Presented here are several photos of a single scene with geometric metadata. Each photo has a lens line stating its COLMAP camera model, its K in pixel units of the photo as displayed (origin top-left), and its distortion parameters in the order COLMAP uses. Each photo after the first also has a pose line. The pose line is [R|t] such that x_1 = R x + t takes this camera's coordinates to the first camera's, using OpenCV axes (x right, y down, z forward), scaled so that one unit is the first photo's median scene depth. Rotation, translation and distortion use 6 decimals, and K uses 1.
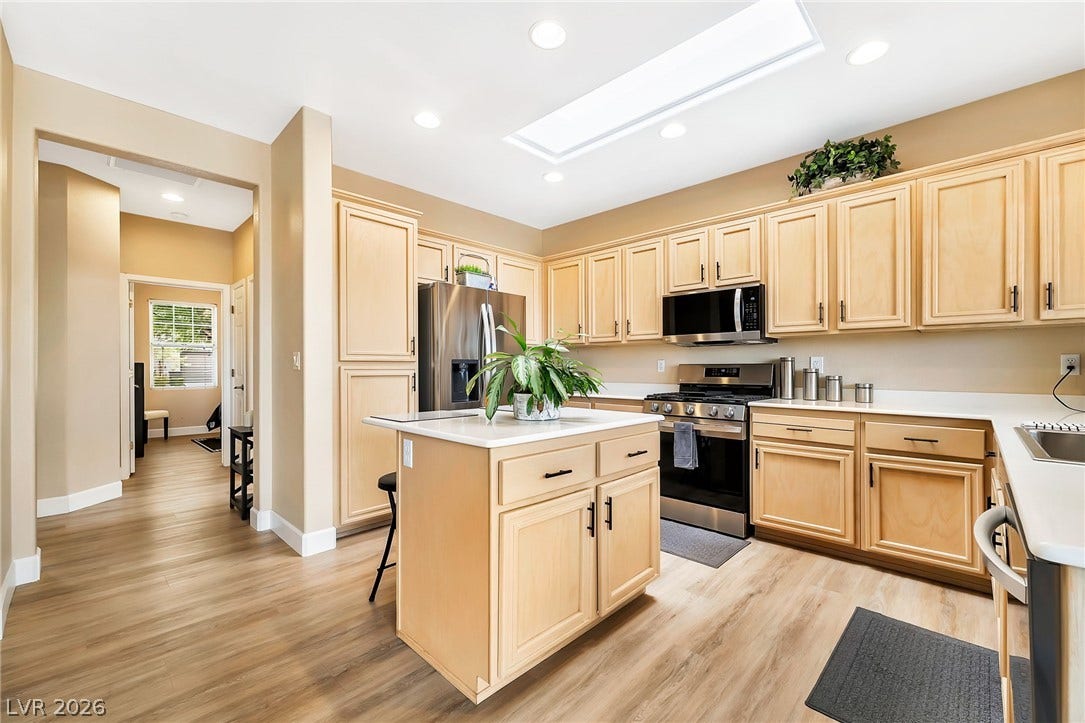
lens RADIAL K [[400.8, 0, 560.2], [0, 400.8, 365.9], [0, 0, 1]] dist [0.000255, 0.000065]
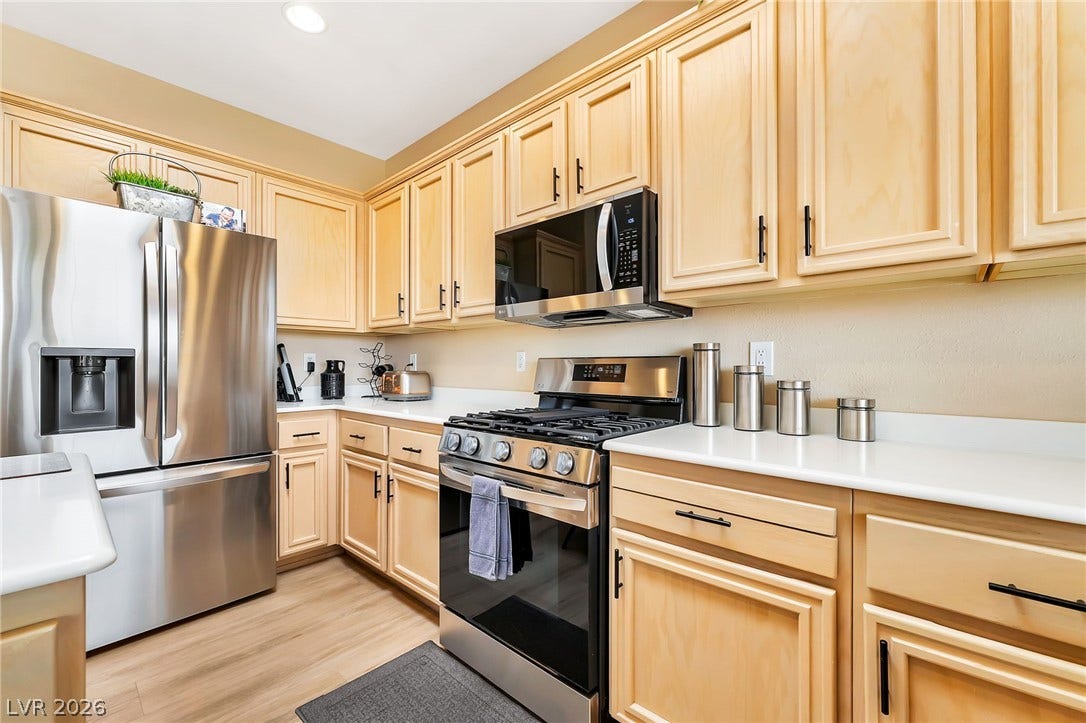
lens RADIAL K [[407.4, 0, 563.1], [0, 407.4, 361.9], [0, 0, 1]] dist [-0.000944, -0.000033]
pose [[0.998898, -0.001331, 0.046911, 0.386629], [0.001406, 0.999998, -0.001559, 0.002966], [-0.046908, 0.001623, 0.998898, 0.529218]]
